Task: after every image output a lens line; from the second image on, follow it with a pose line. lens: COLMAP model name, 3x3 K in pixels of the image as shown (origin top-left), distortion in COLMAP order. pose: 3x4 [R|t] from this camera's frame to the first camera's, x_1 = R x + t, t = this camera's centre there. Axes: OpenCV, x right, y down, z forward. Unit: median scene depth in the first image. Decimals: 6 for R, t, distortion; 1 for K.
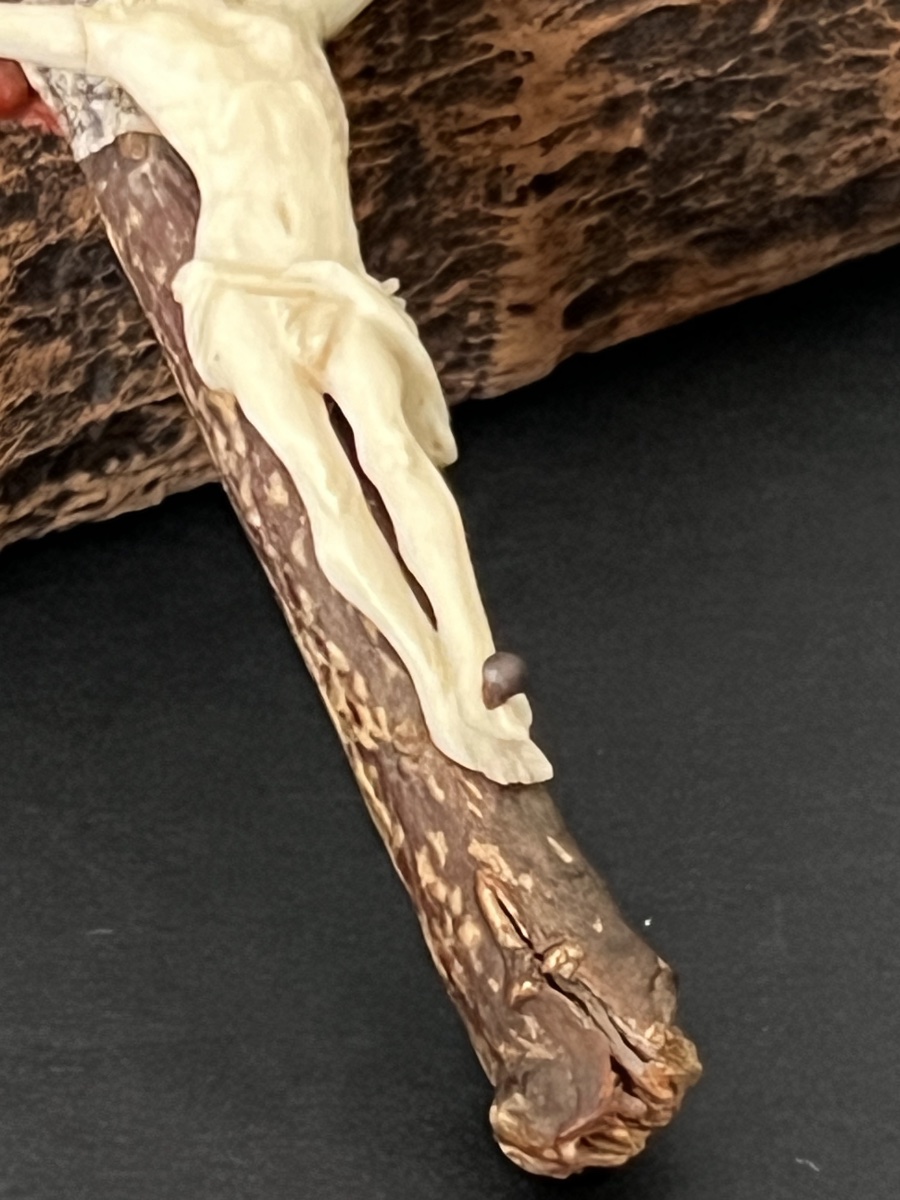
lens RADIAL K [[5657.0, 0, 447.9], [0, 5657.0, 738.9], [0, 0, 1]] dist [0.254027, -1.921788]
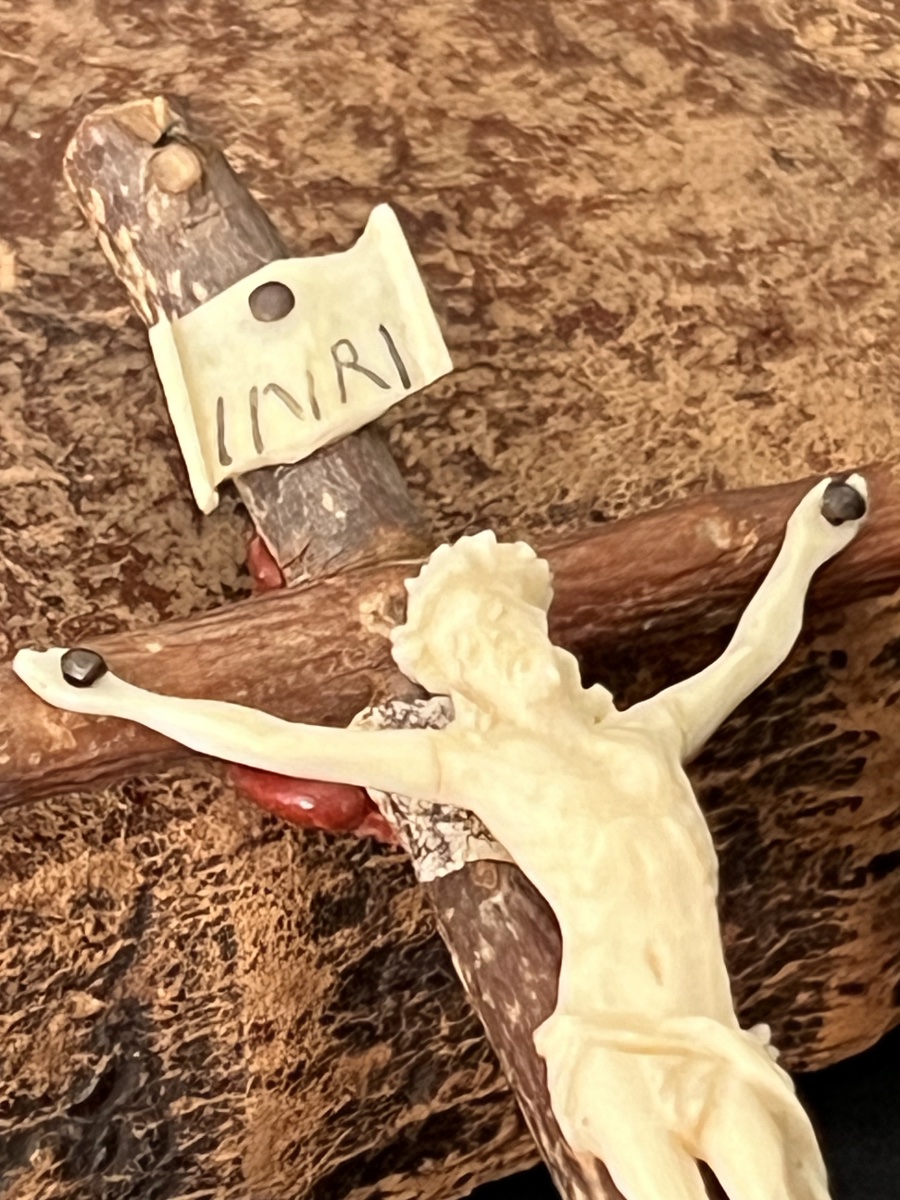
lens RADIAL K [[5657.0, 0, 447.9], [0, 5657.0, 738.9], [0, 0, 1]] dist [0.254027, -1.921788]
pose [[0.999942, 0.010157, 0.003500, -0.064600], [-0.010042, 0.999451, -0.031573, -0.096602], [-0.003819, 0.031536, 0.999495, 0.062361]]
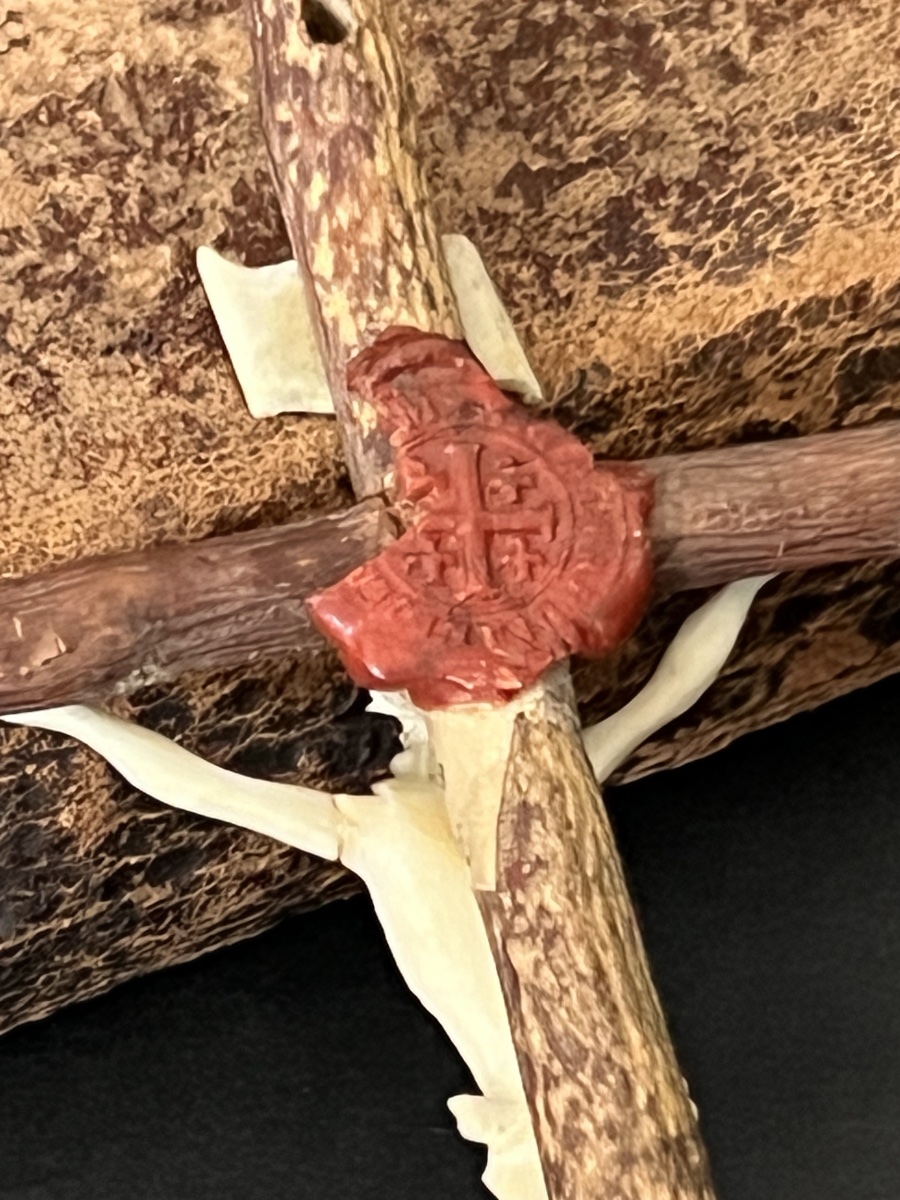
lens RADIAL K [[5657.0, 0, 447.9], [0, 5657.0, 738.9], [0, 0, 1]] dist [0.254027, -1.921788]
pose [[0.994392, 0.019083, -0.104017, 0.005050], [-0.000742, 0.984819, 0.173581, -0.241164], [0.105750, -0.172530, 0.979311, 0.004153]]
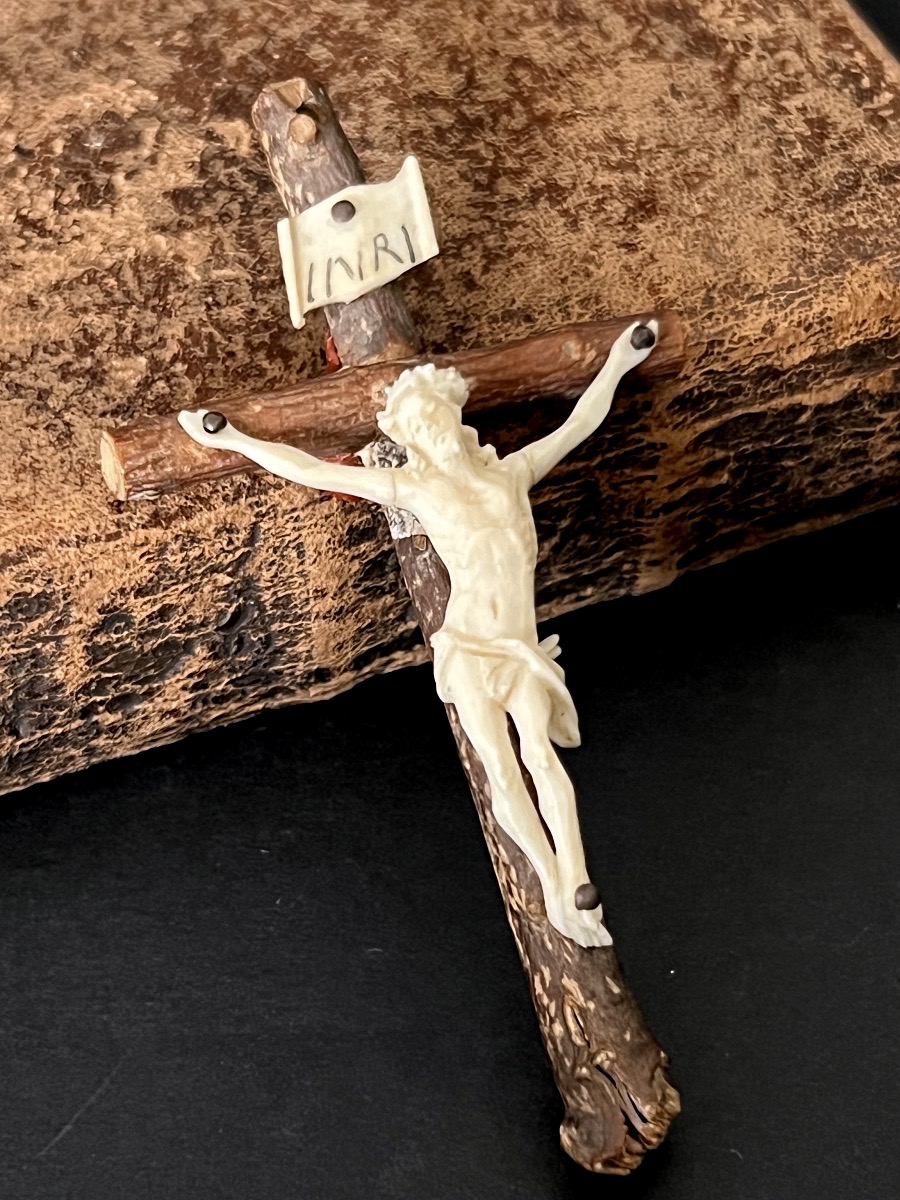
lens RADIAL K [[2745.9, 0, 448.6], [0, 2745.9, 644.6], [0, 0, 1]] dist [0.206212, -0.471223]
pose [[0.990180, 0.093973, -0.103498, 0.046245], [-0.072523, 0.978243, 0.194375, -0.240794], [0.119512, -0.184961, 0.975452, 0.145118]]
